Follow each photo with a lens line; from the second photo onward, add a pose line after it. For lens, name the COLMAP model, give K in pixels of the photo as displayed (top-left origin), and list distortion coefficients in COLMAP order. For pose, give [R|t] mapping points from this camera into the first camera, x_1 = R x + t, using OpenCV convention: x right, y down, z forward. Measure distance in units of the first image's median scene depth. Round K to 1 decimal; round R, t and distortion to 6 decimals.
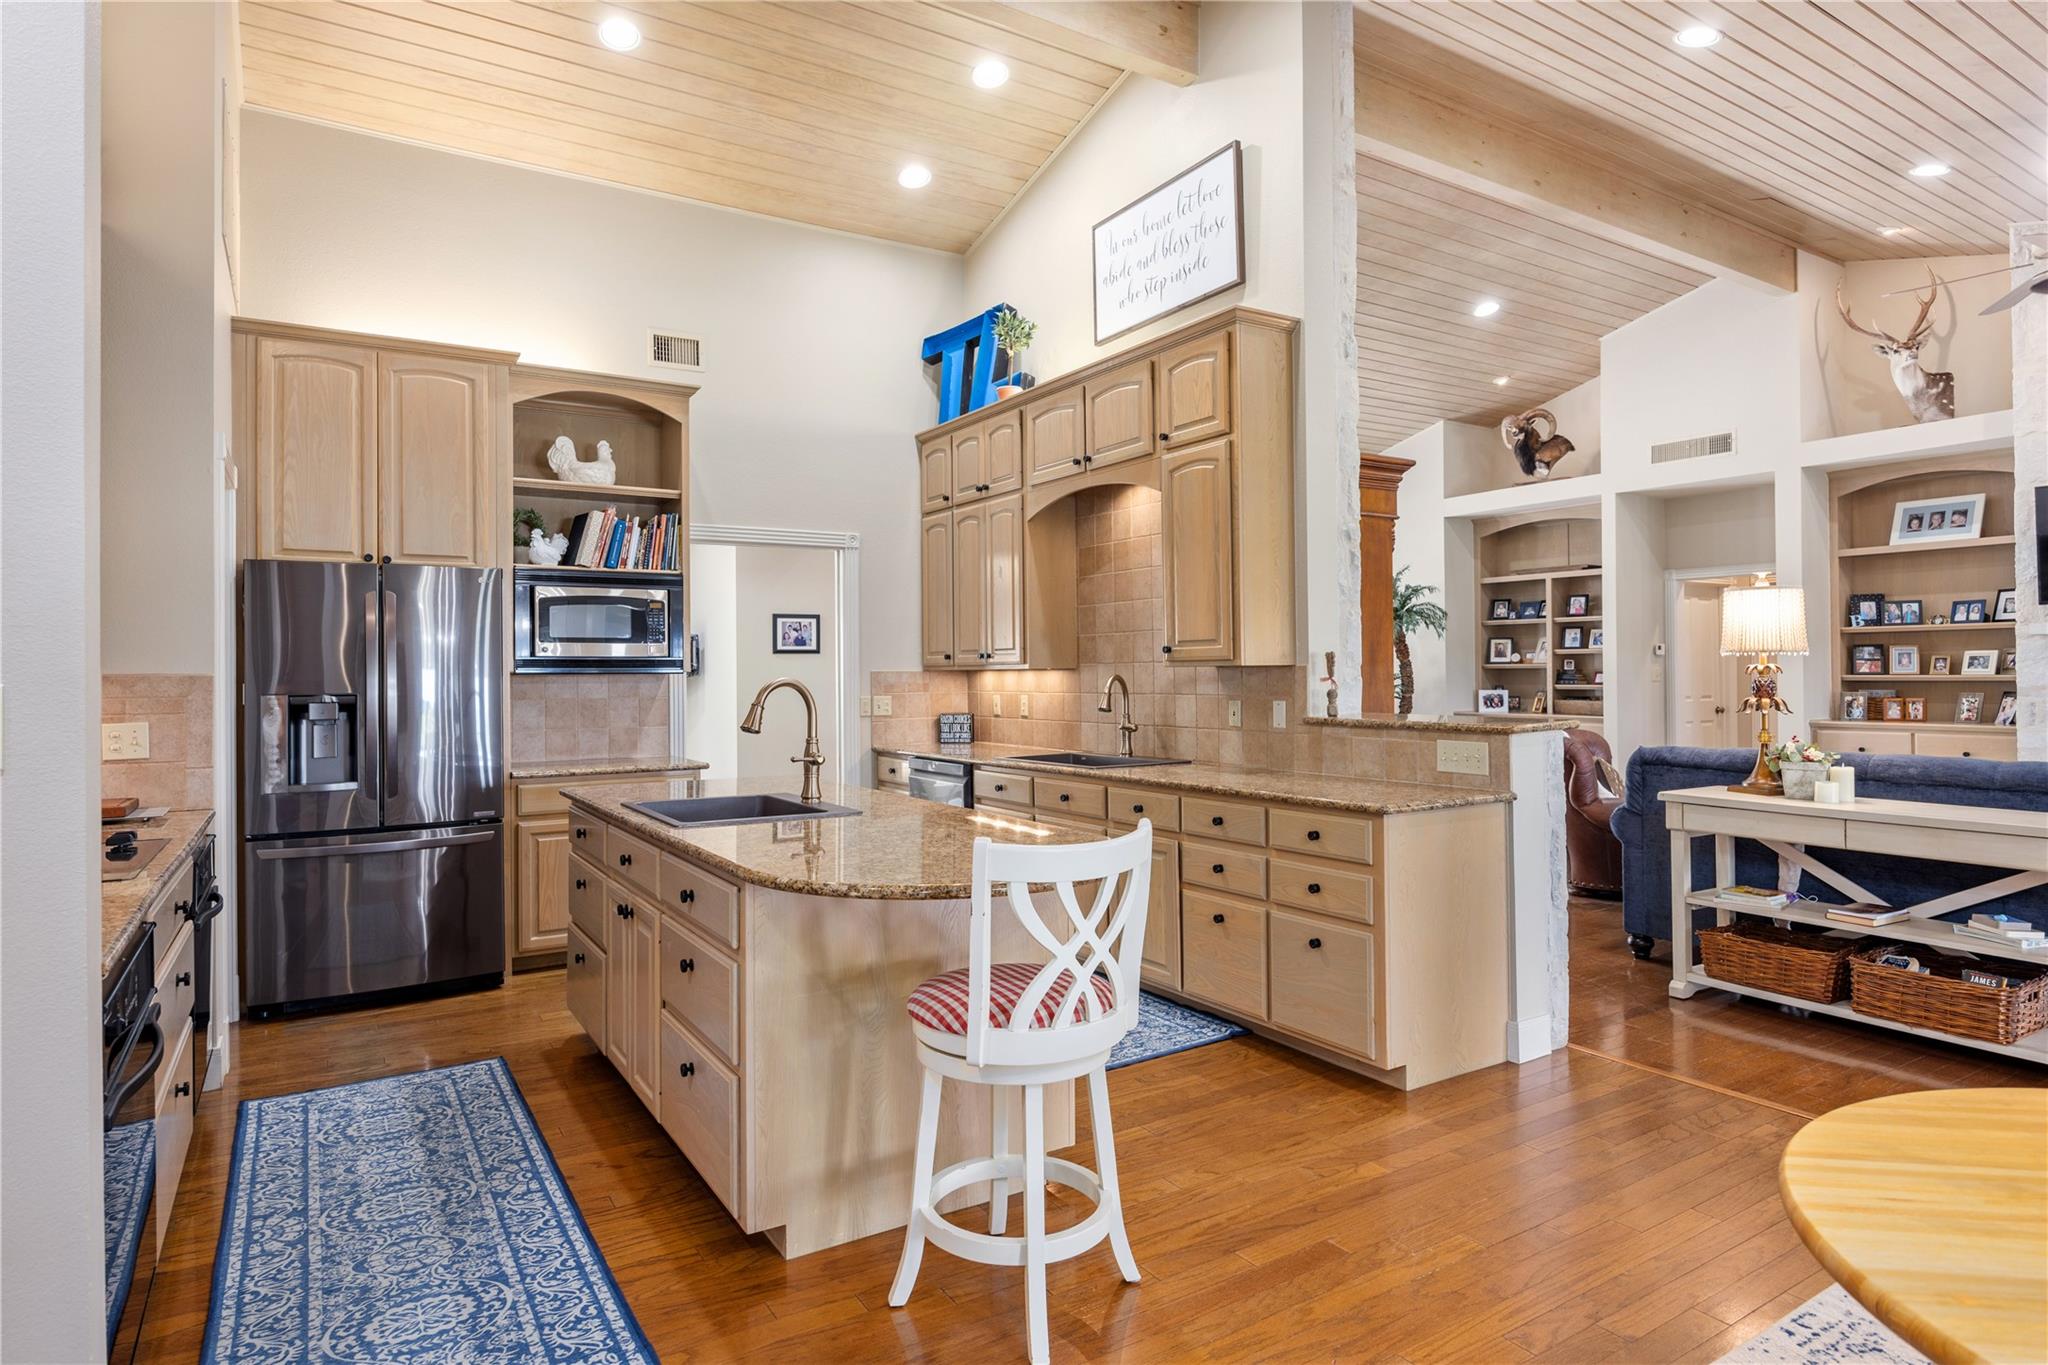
lens RADIAL K [[1126.4, 0, 1022.4], [0, 1126.4, 673.5], [0, 0, 1]] dist [-0.001013, -0.002821]
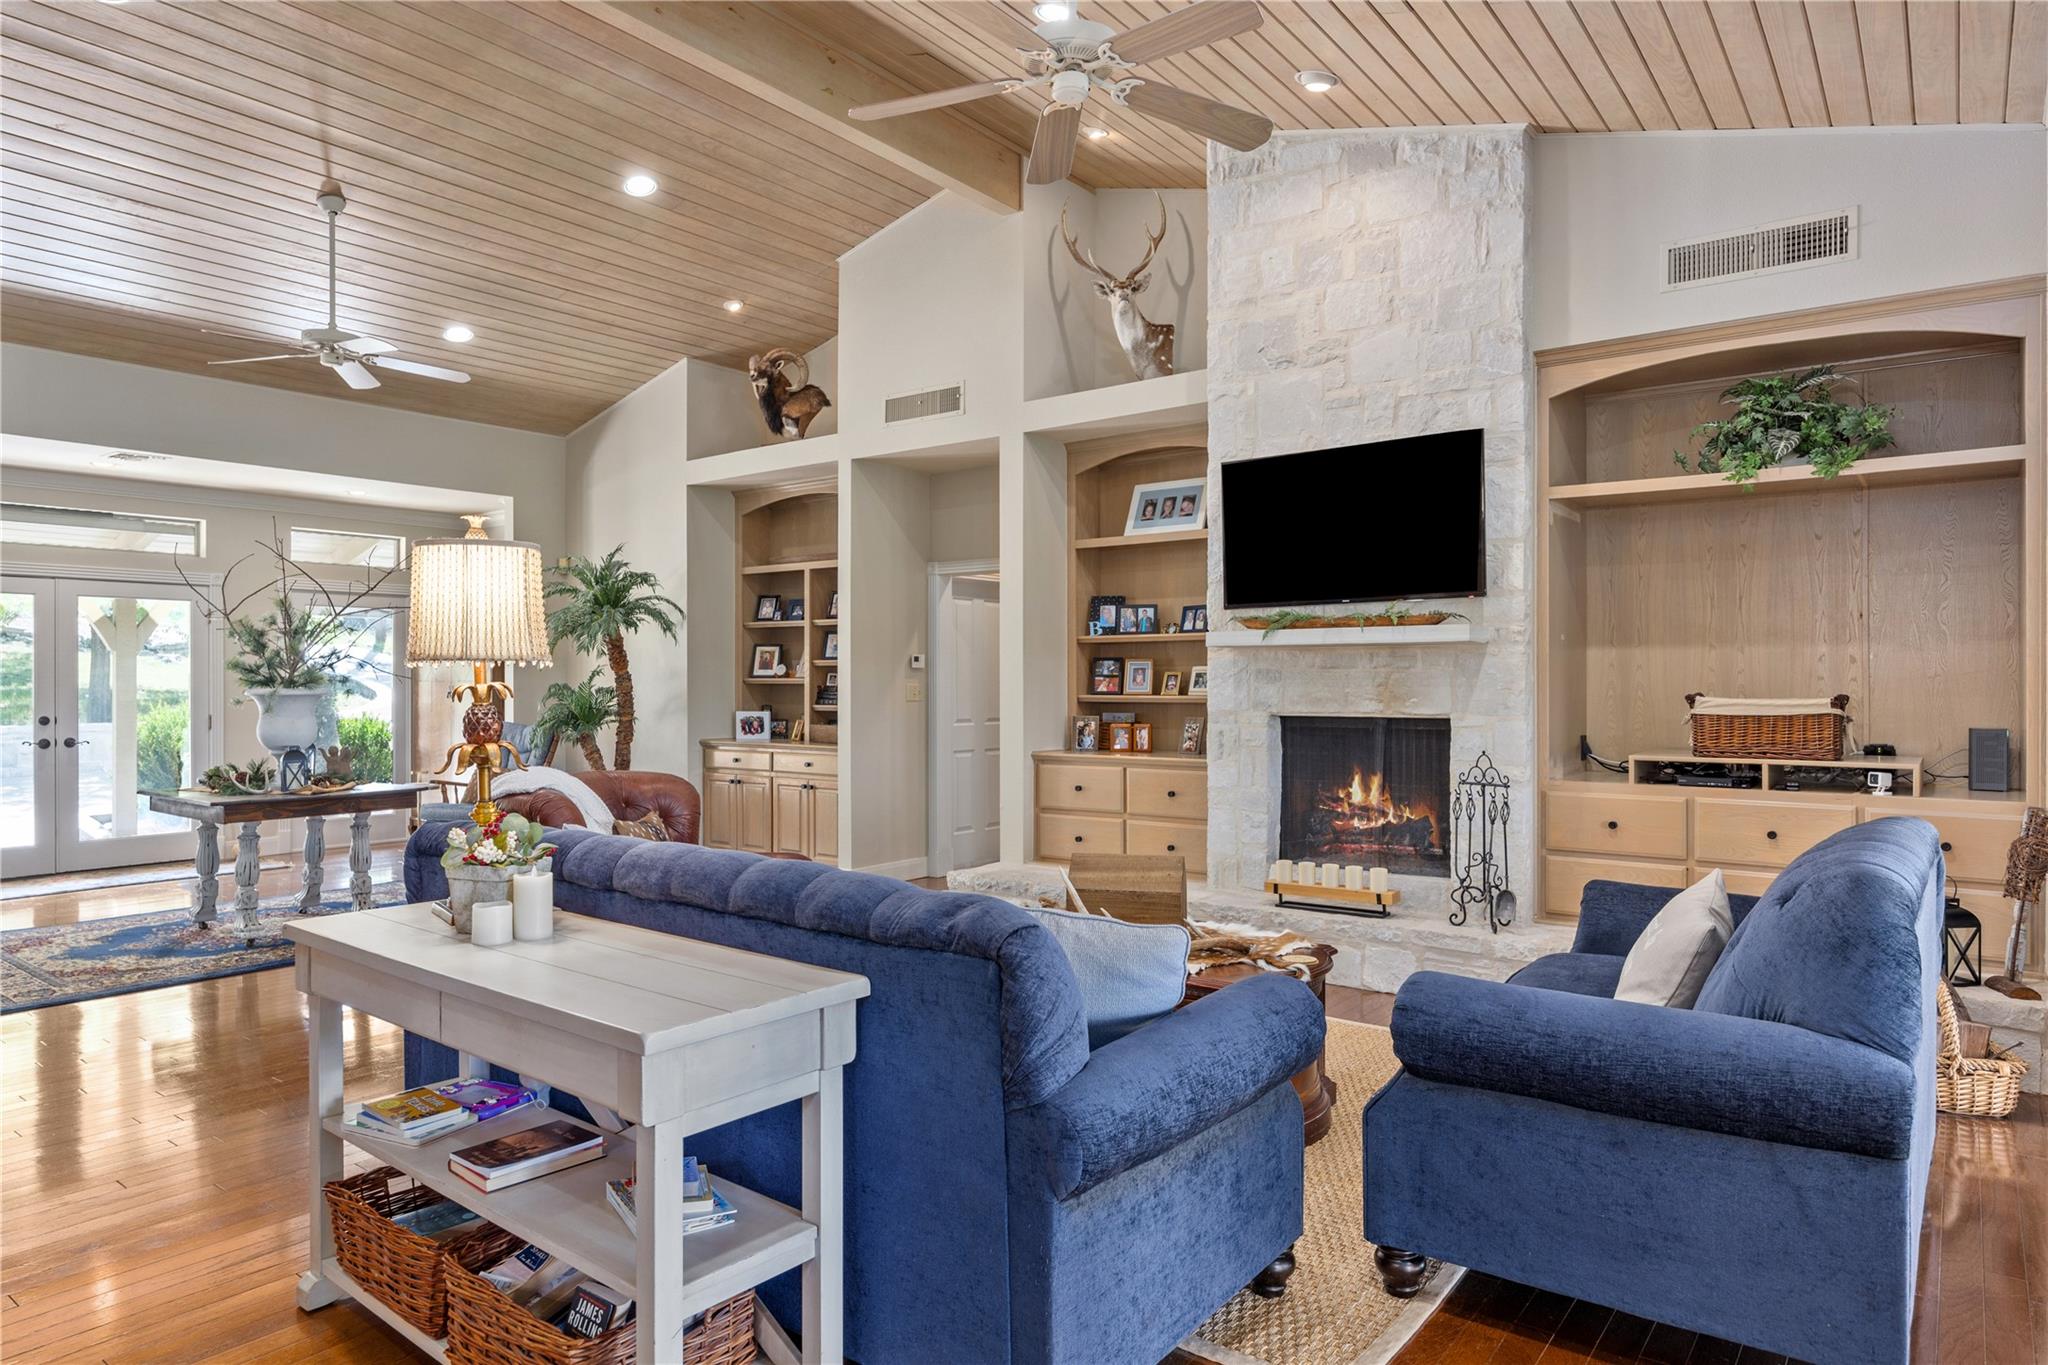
lens RADIAL K [[1191.5, 0, 1025.3], [0, 1191.5, 684.3], [0, 0, 1]] dist [-0.002842, -0.000665]
pose [[0.941889, 0.006553, 0.335862, 0.404299], [-0.006156, 0.999979, -0.002248, -0.004094], [-0.335869, 0.000050, 0.941909, 0.205850]]
